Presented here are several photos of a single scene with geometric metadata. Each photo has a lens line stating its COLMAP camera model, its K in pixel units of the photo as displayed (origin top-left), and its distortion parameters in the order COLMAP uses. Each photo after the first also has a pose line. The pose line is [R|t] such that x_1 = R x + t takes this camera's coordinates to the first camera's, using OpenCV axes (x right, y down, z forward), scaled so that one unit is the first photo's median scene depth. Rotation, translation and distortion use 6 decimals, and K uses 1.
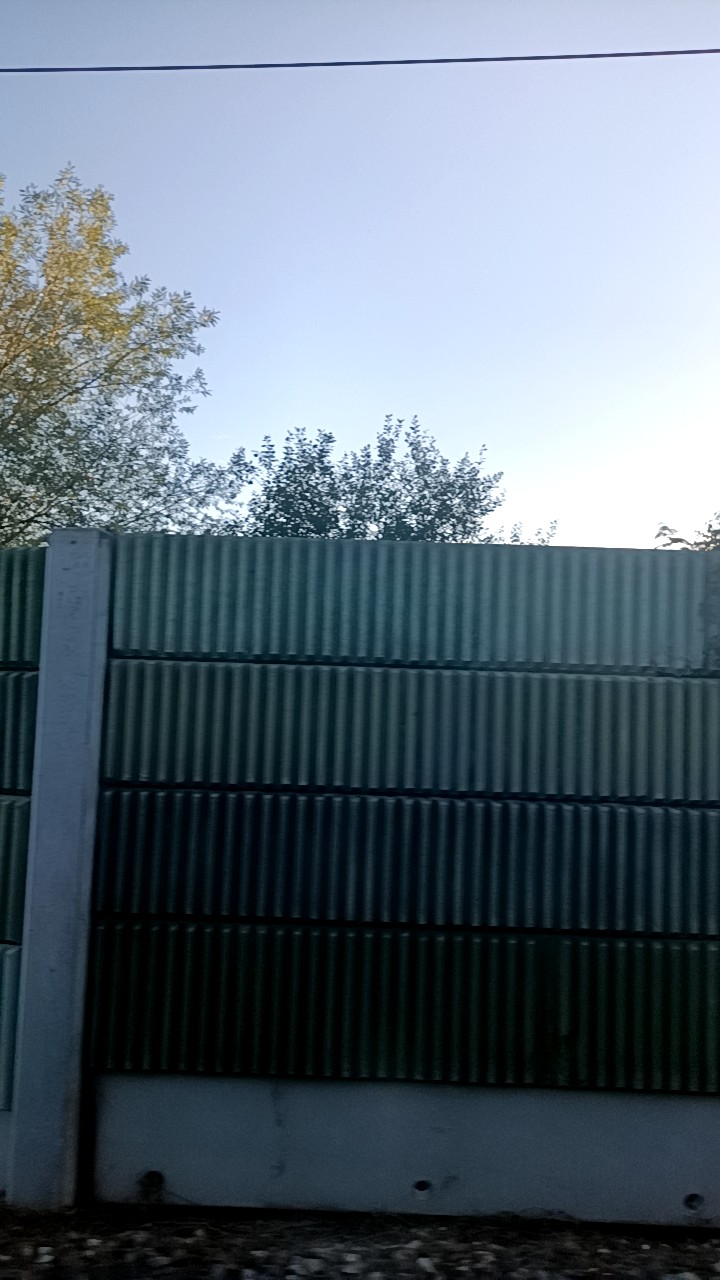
lens RADIAL K [[522.5, 0, 360.0], [0, 522.5, 640.0], [0, 0, 1]] dist [0.067892, -0.000023]
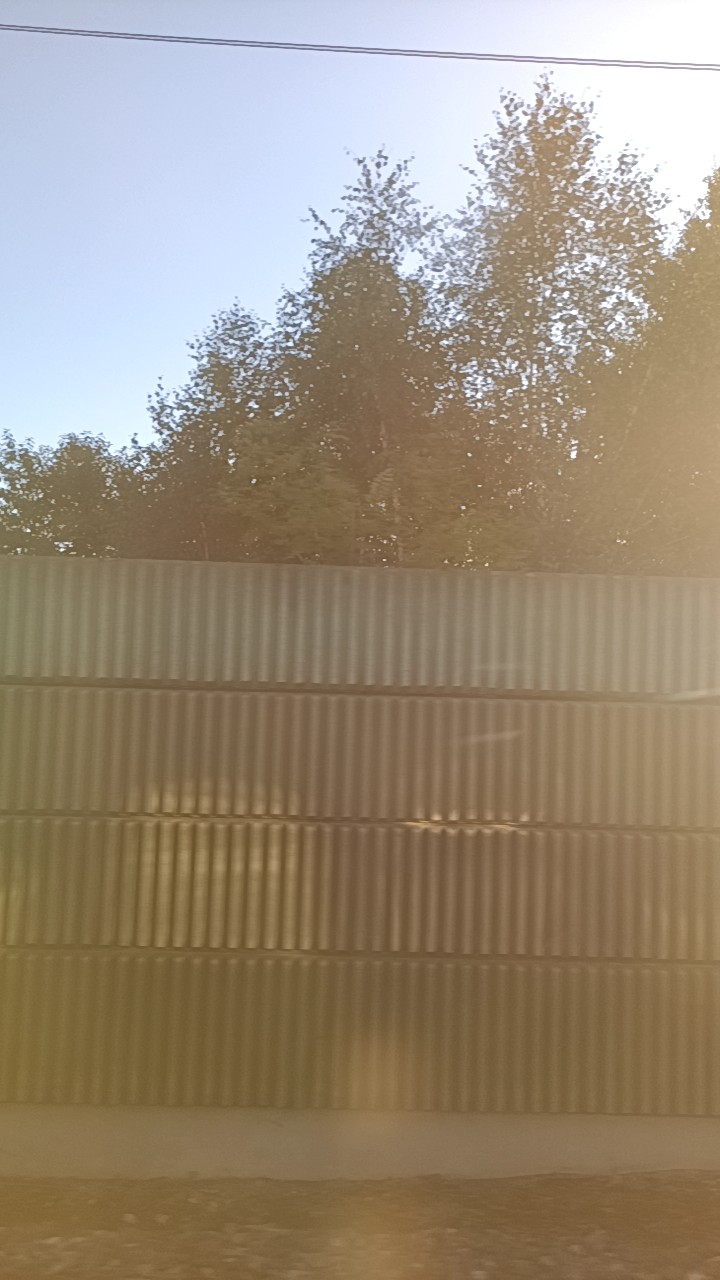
lens RADIAL K [[511.4, 0, 360.0], [0, 511.4, 640.0], [0, 0, 1]] dist [0.027279, 0.000058]
pose [[0.999861, -0.002299, 0.016499, 0.236981], [0.003251, 0.998316, -0.057911, 0.008620], [-0.016338, 0.057957, 0.998185, -0.003367]]
